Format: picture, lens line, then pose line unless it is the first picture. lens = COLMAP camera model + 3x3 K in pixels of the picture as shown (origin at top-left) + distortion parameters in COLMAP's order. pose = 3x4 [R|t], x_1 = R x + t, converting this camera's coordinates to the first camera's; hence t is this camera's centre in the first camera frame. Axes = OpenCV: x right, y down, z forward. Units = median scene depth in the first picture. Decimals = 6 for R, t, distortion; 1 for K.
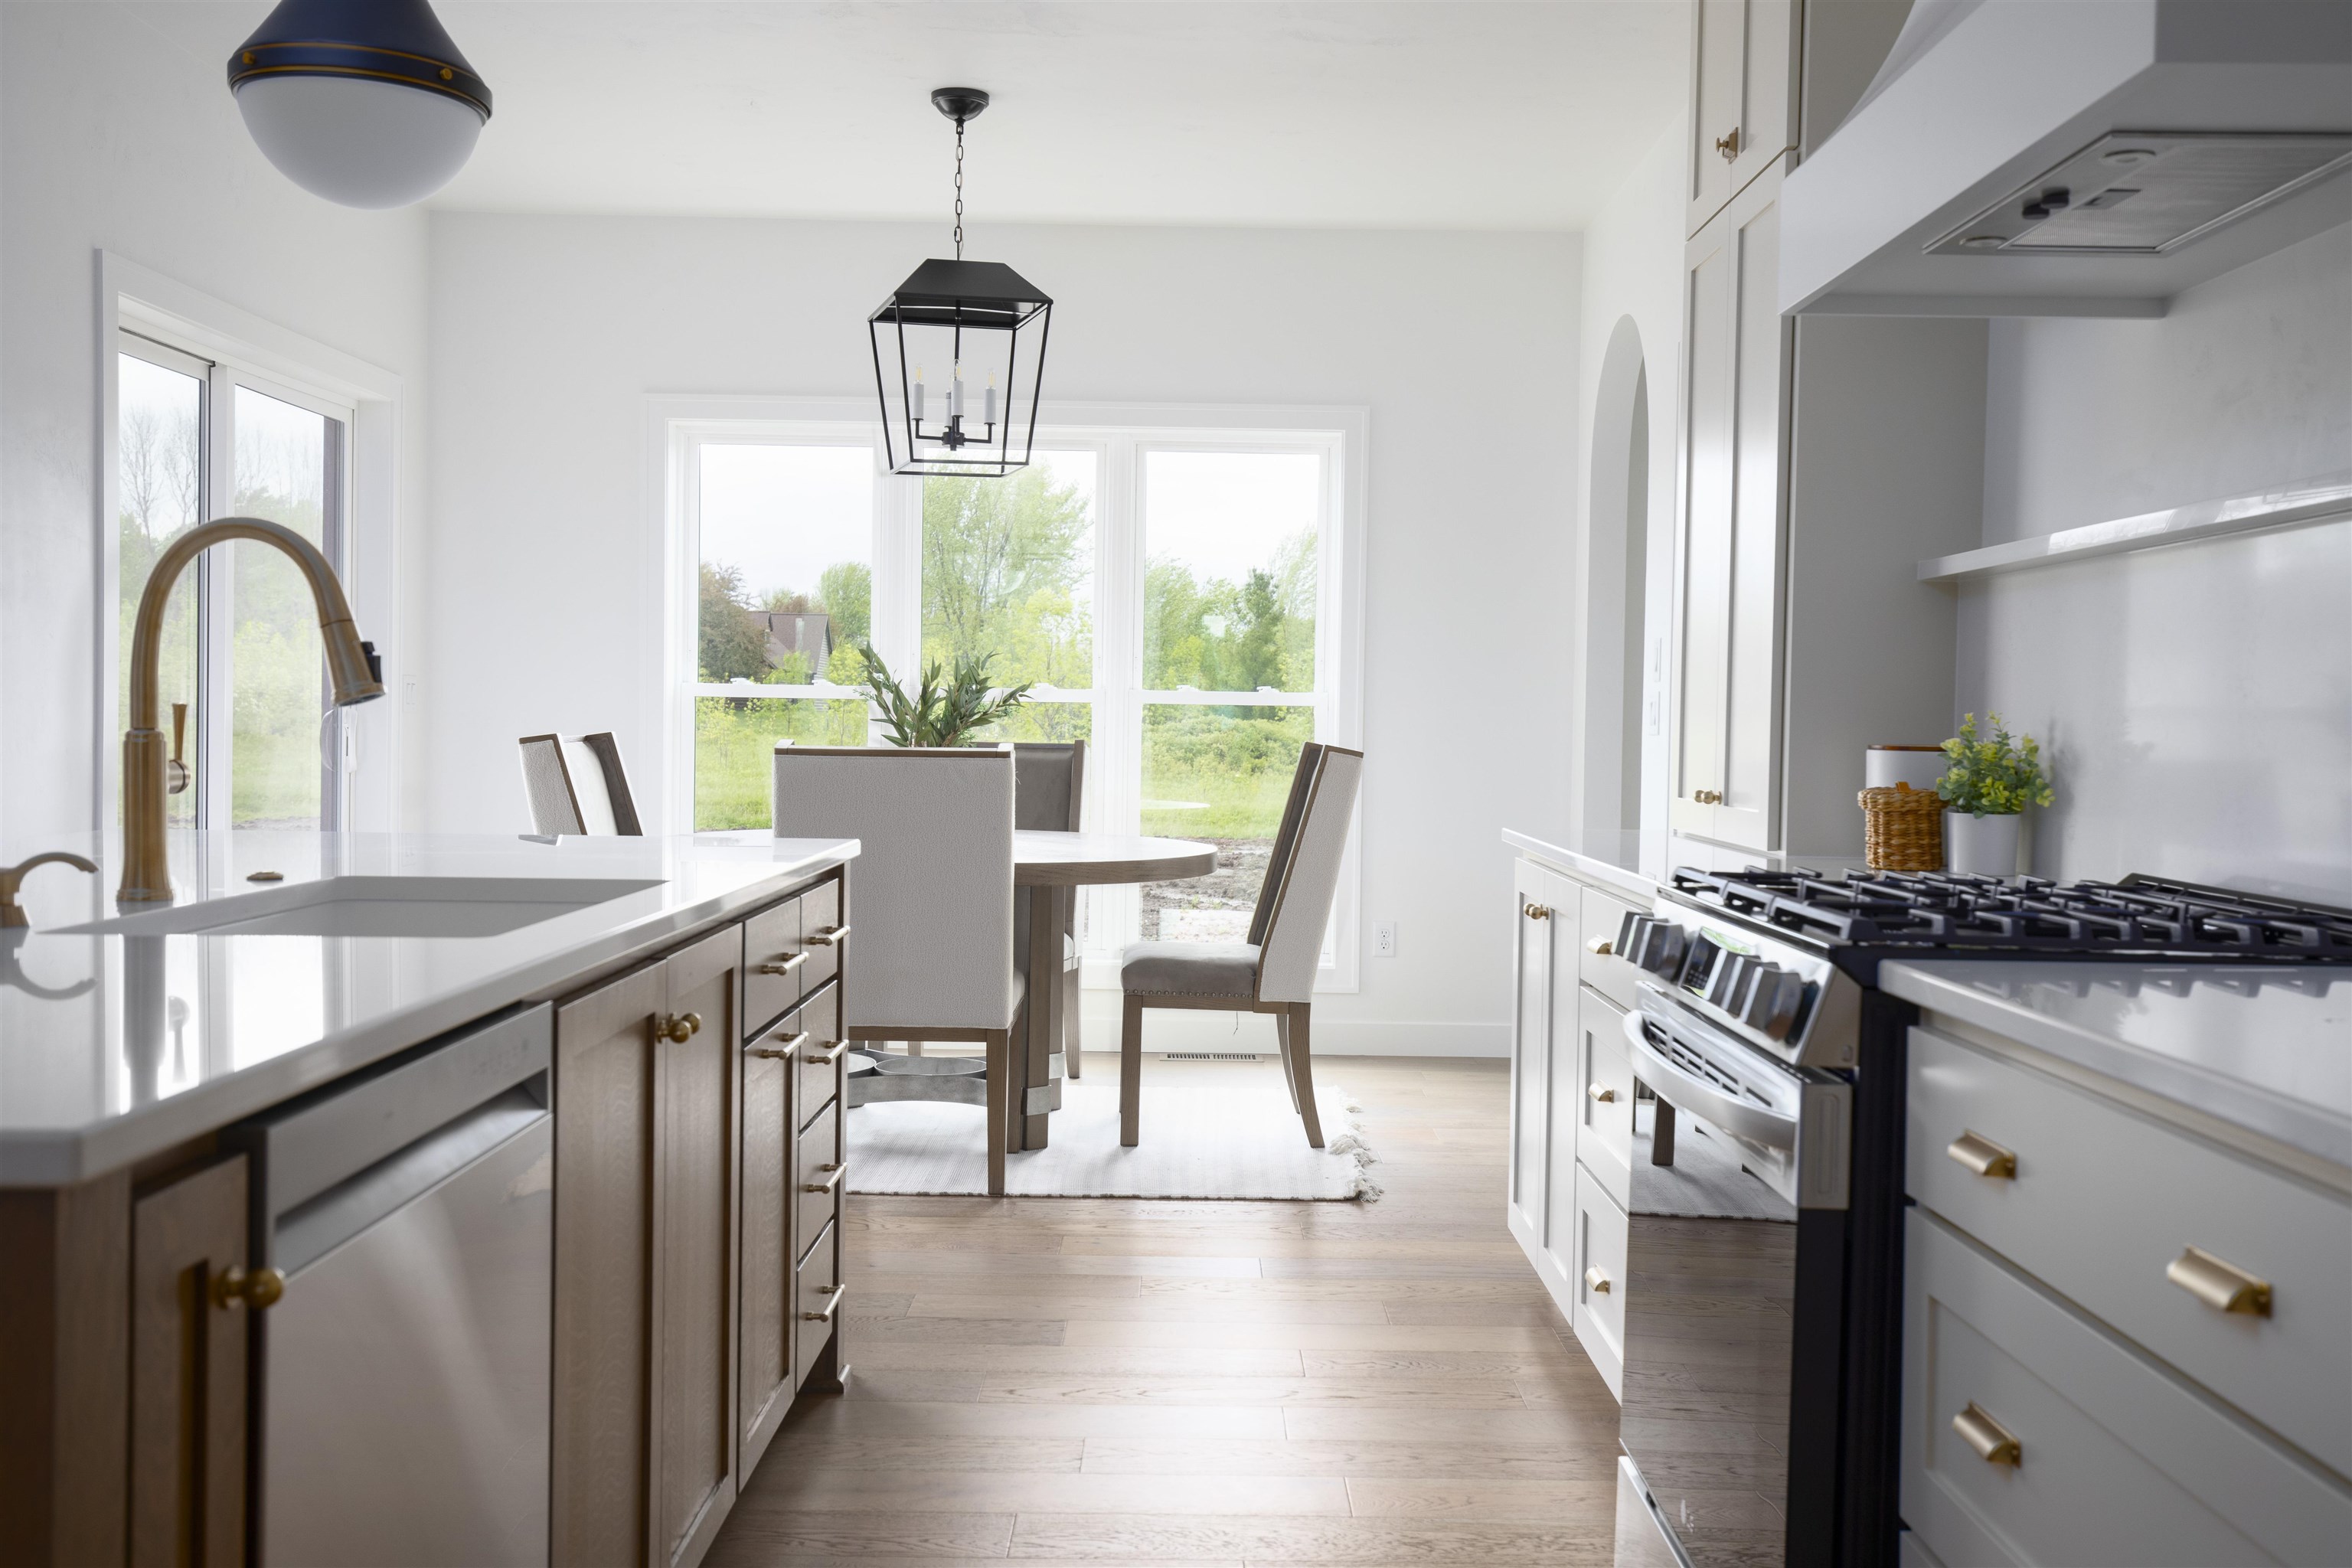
lens RADIAL K [[2325.5, 0, 1176.0], [0, 2325.5, 784.0], [0, 0, 1]] dist [0.106015, 0.002601]
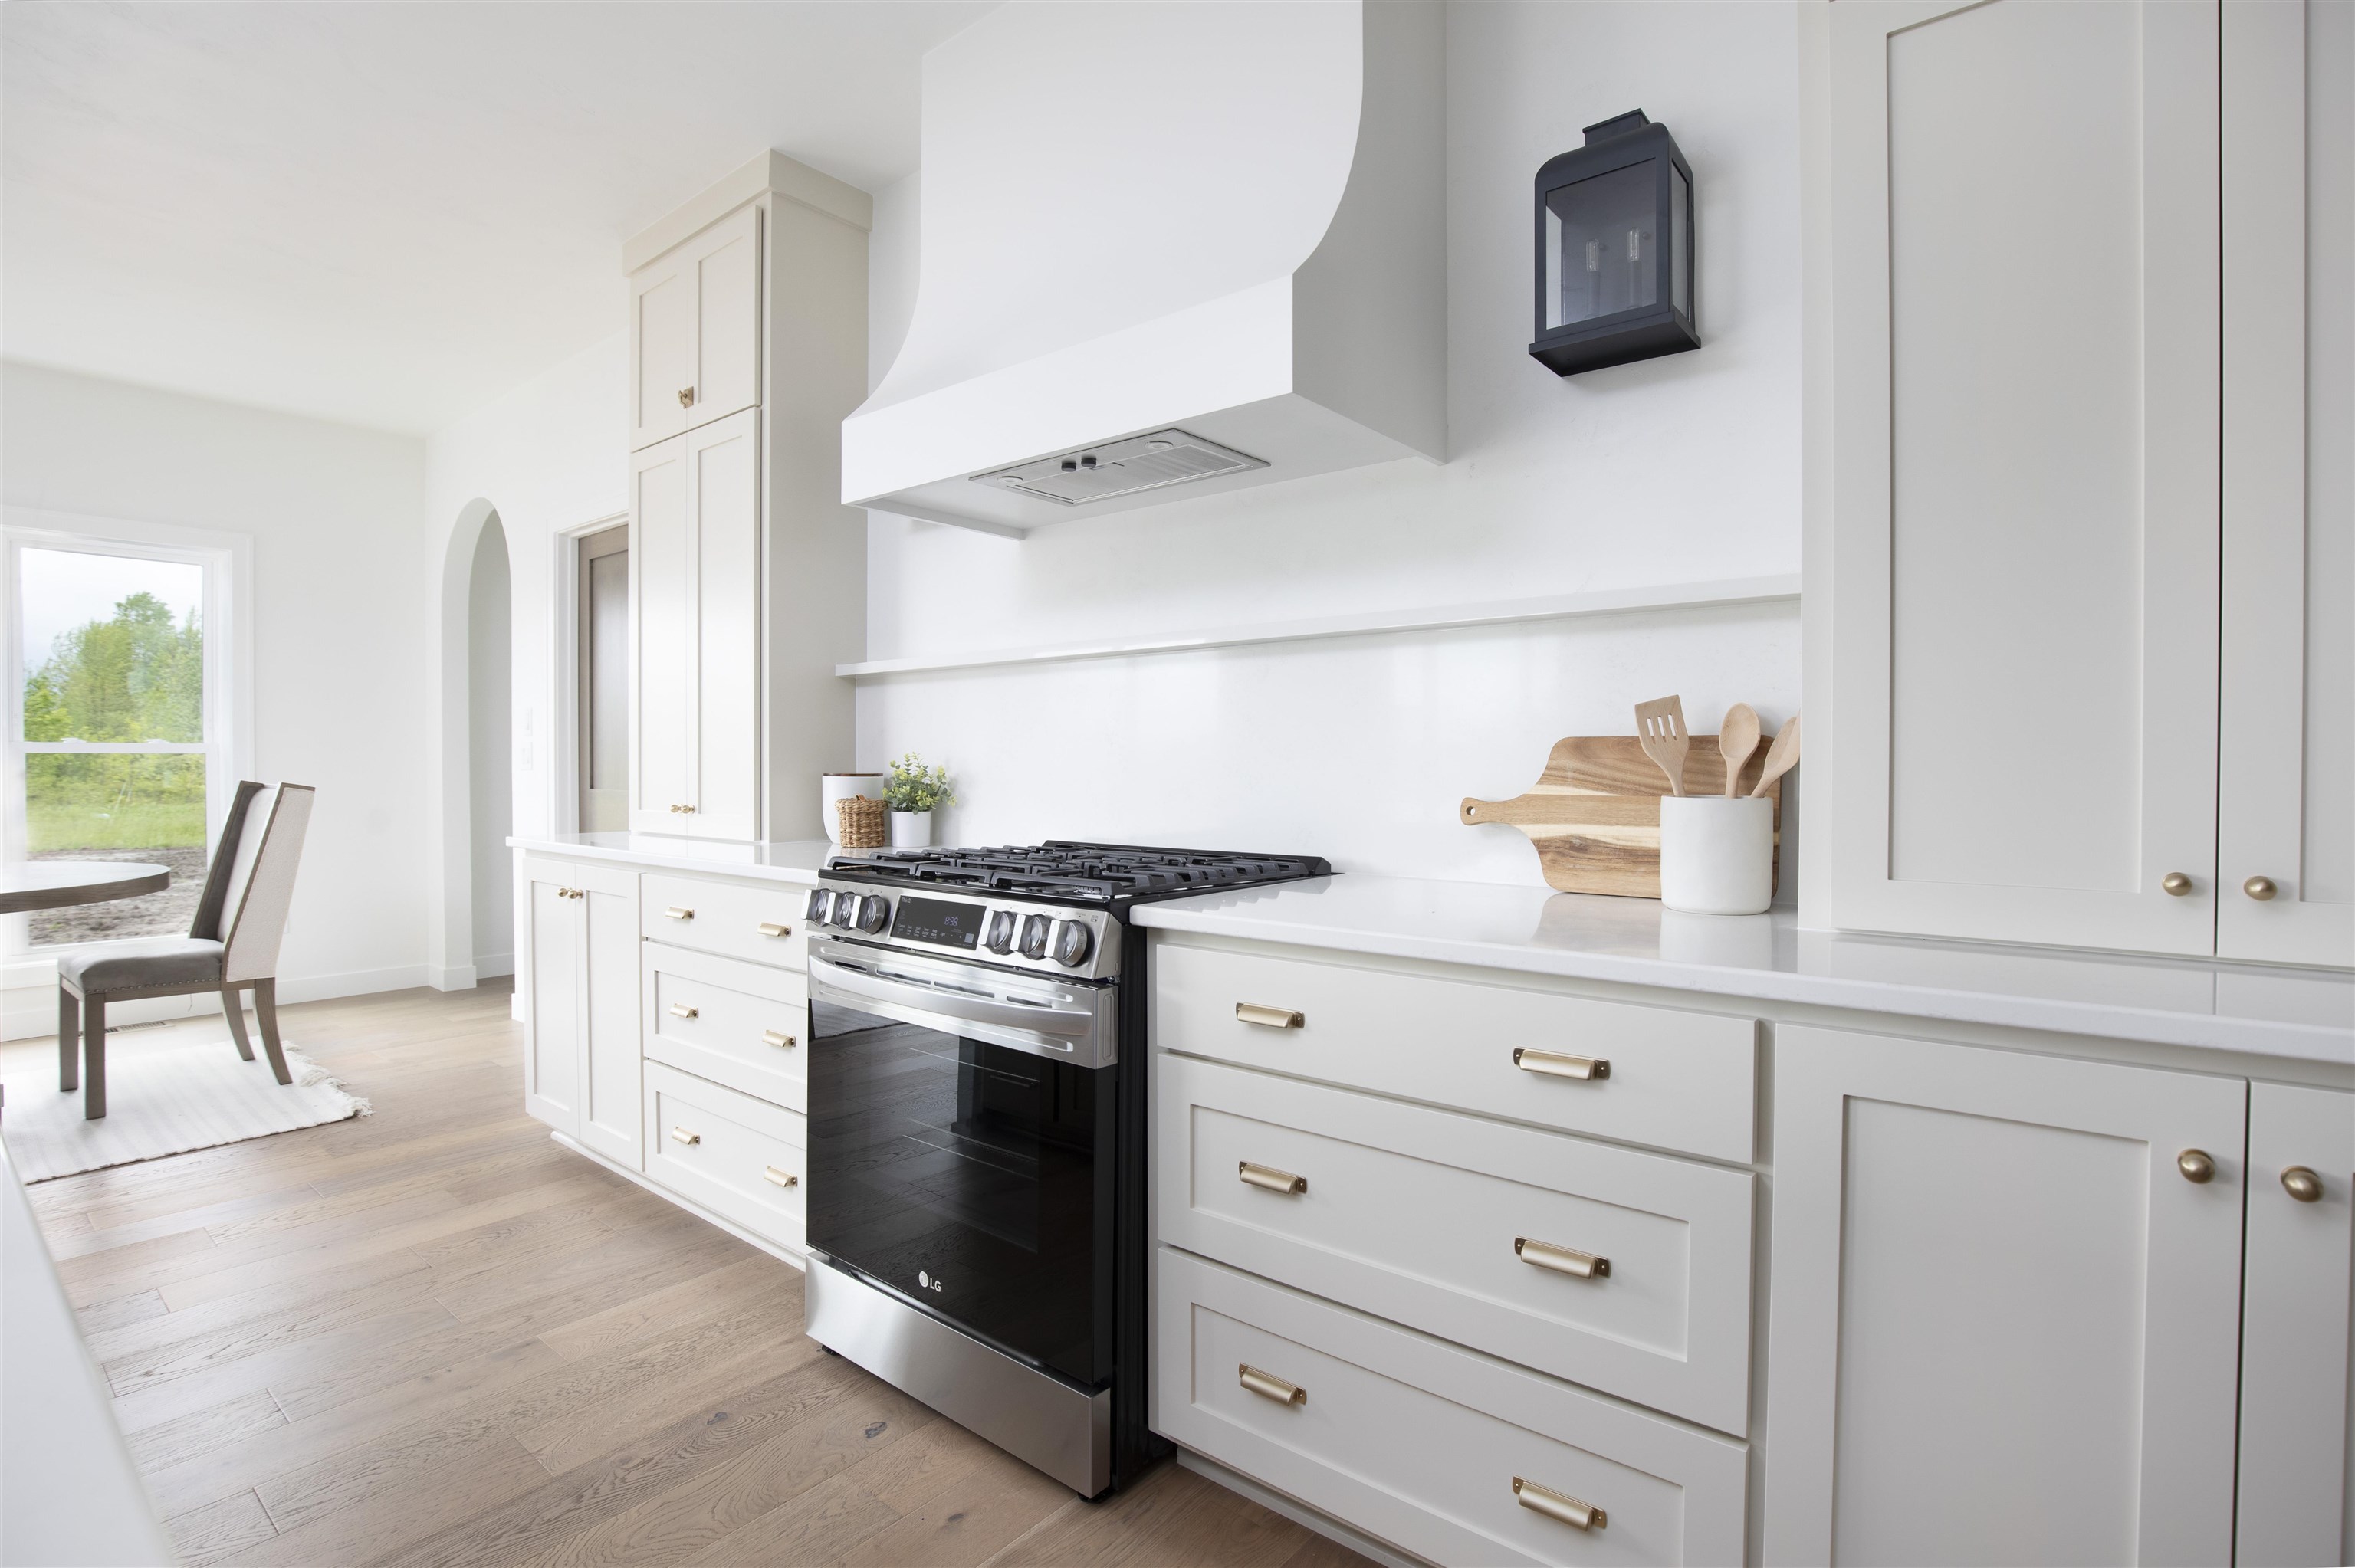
lens RADIAL K [[1158.2, 0, 1177.5], [0, 1158.2, 784.0], [0, 0, 1]] dist [0.000516, 0.000230]
pose [[0.644787, -0.027538, 0.763866, -0.167381], [0.031557, 0.999458, 0.009393, -0.008724], [-0.763711, 0.018049, 0.645306, 0.271010]]
